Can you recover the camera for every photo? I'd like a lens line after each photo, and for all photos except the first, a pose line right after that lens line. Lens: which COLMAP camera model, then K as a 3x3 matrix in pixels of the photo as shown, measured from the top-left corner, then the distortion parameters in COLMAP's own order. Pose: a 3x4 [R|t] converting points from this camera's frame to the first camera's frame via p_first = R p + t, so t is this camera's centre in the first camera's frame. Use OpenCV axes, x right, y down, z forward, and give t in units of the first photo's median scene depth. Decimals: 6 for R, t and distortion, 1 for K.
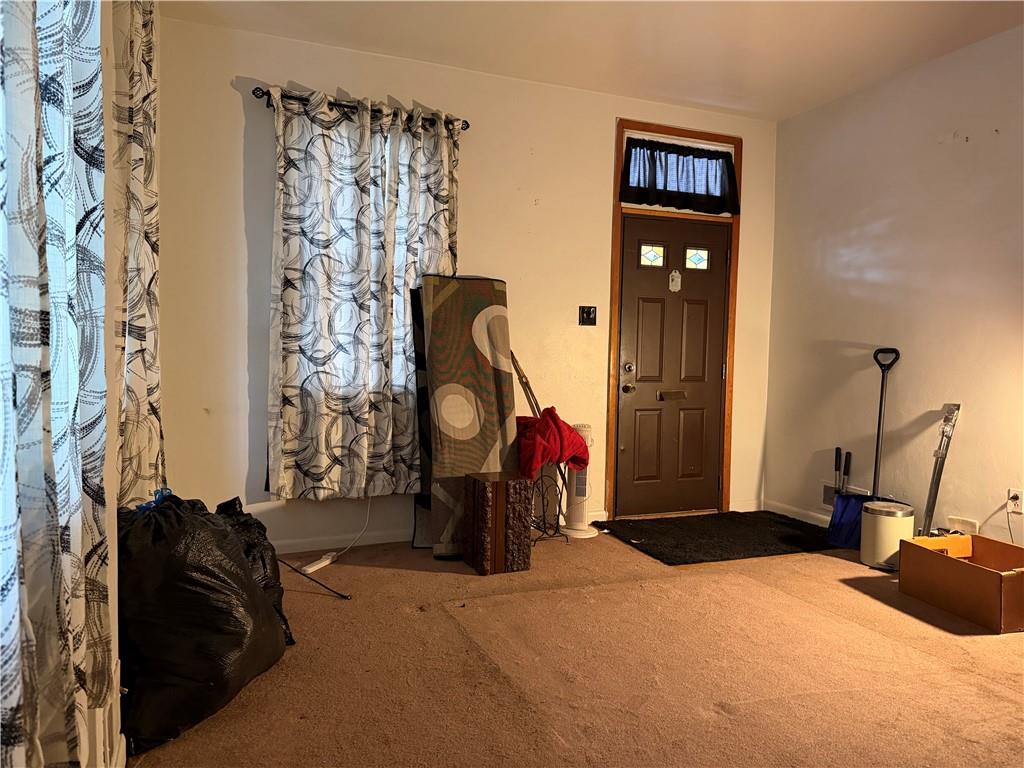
lens RADIAL K [[726.3, 0, 519.2], [0, 726.3, 386.6], [0, 0, 1]] dist [0.095535, -0.112815]
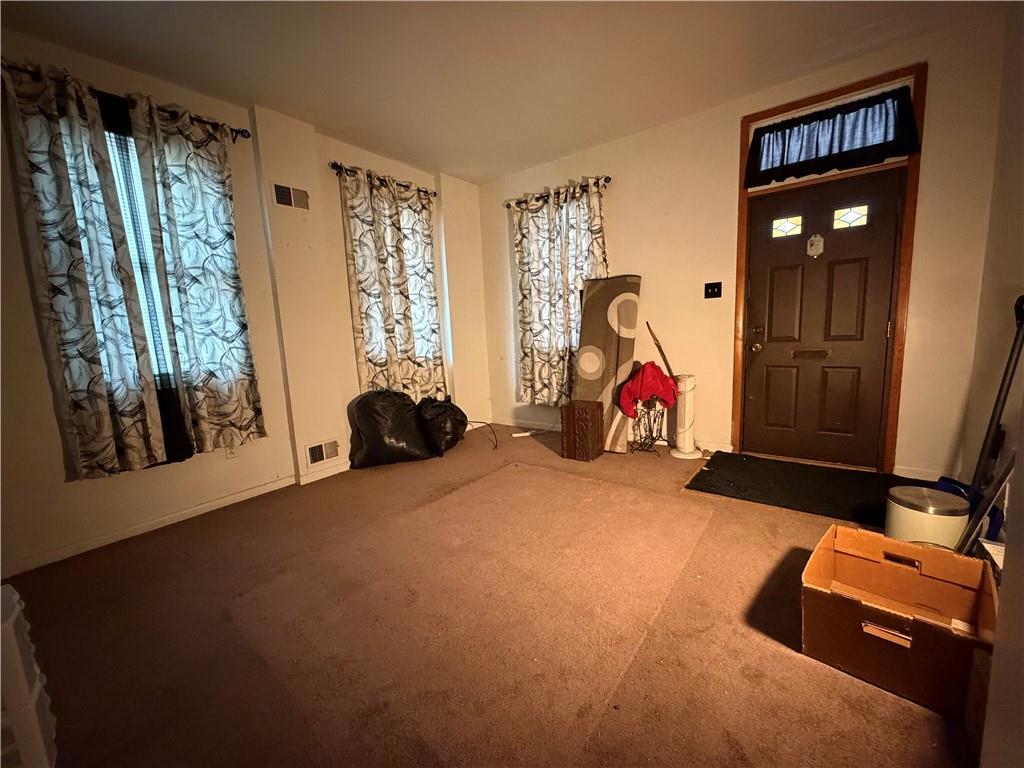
lens RADIAL K [[409.1, 0, 506.3], [0, 409.1, 385.1], [0, 0, 1]] dist [-0.001296, -0.000234]
pose [[0.487558, 0.078589, -0.869546, 0.615799], [0.011200, 0.995296, 0.096234, -0.006043], [0.873019, -0.056659, 0.484384, 0.365554]]
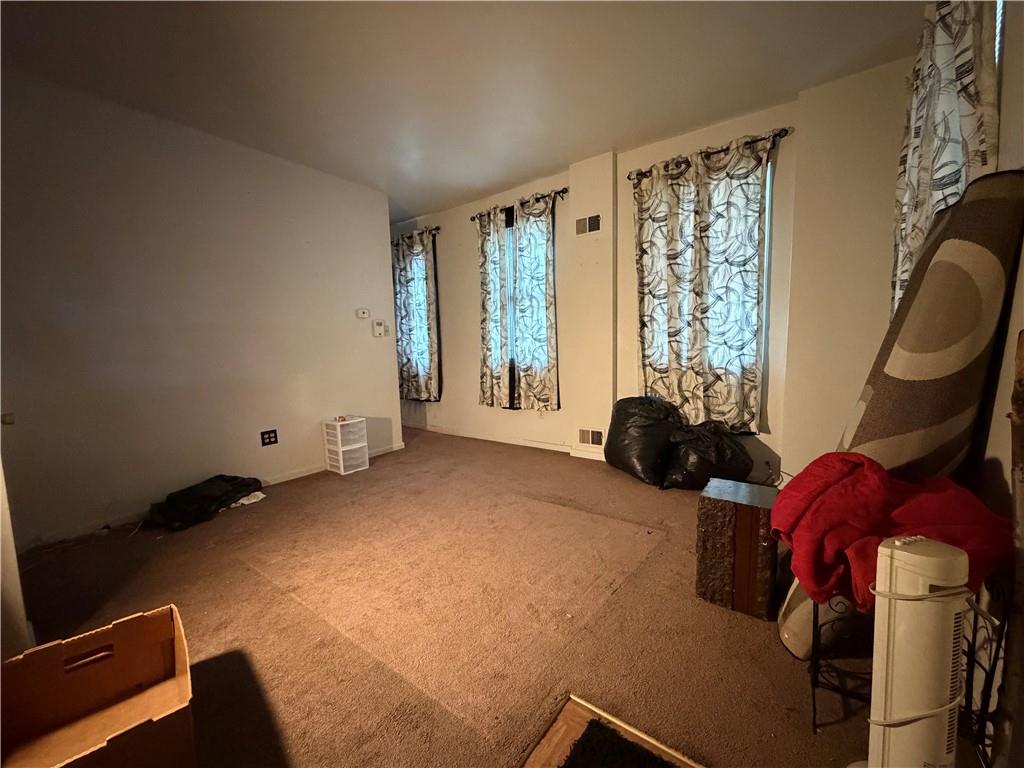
lens RADIAL K [[412.2, 0, 509.4], [0, 412.2, 381.2], [0, 0, 1]] dist [-0.000658, -0.000058]
pose [[-0.871297, 0.051771, -0.488018, 0.379413], [-0.014252, 0.991331, 0.130610, -0.050259], [0.490550, 0.120755, -0.863006, 1.120804]]
